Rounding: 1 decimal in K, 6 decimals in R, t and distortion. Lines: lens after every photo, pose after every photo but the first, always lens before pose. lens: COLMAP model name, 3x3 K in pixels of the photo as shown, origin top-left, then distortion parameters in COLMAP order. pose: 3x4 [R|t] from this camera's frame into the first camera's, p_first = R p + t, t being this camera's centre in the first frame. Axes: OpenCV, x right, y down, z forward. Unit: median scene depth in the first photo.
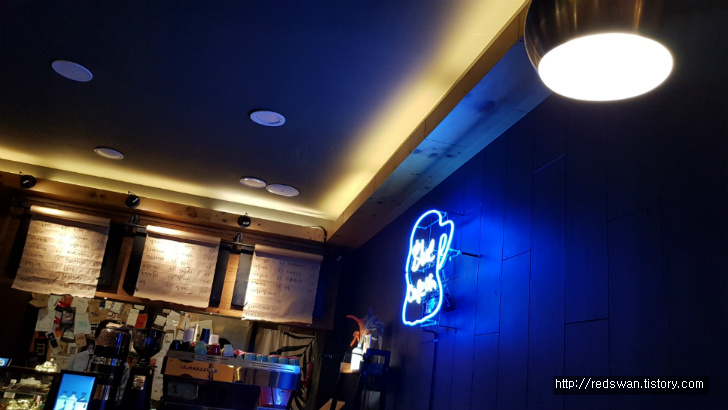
lens RADIAL K [[582.3, 0, 364.6], [0, 582.3, 204.8], [0, 0, 1]] dist [-0.010767, -0.006127]
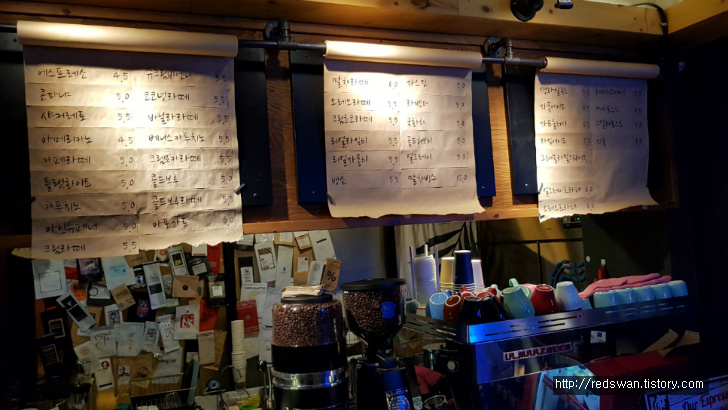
lens RADIAL K [[582.3, 0, 363.4], [0, 582.3, 205.2], [0, 0, 1]] dist [-0.010767, -0.006127]
pose [[0.977271, -0.172675, 0.122986, -0.412645], [0.135721, 0.955271, 0.262750, 0.041168], [-0.162855, -0.240086, 0.956994, 0.580706]]
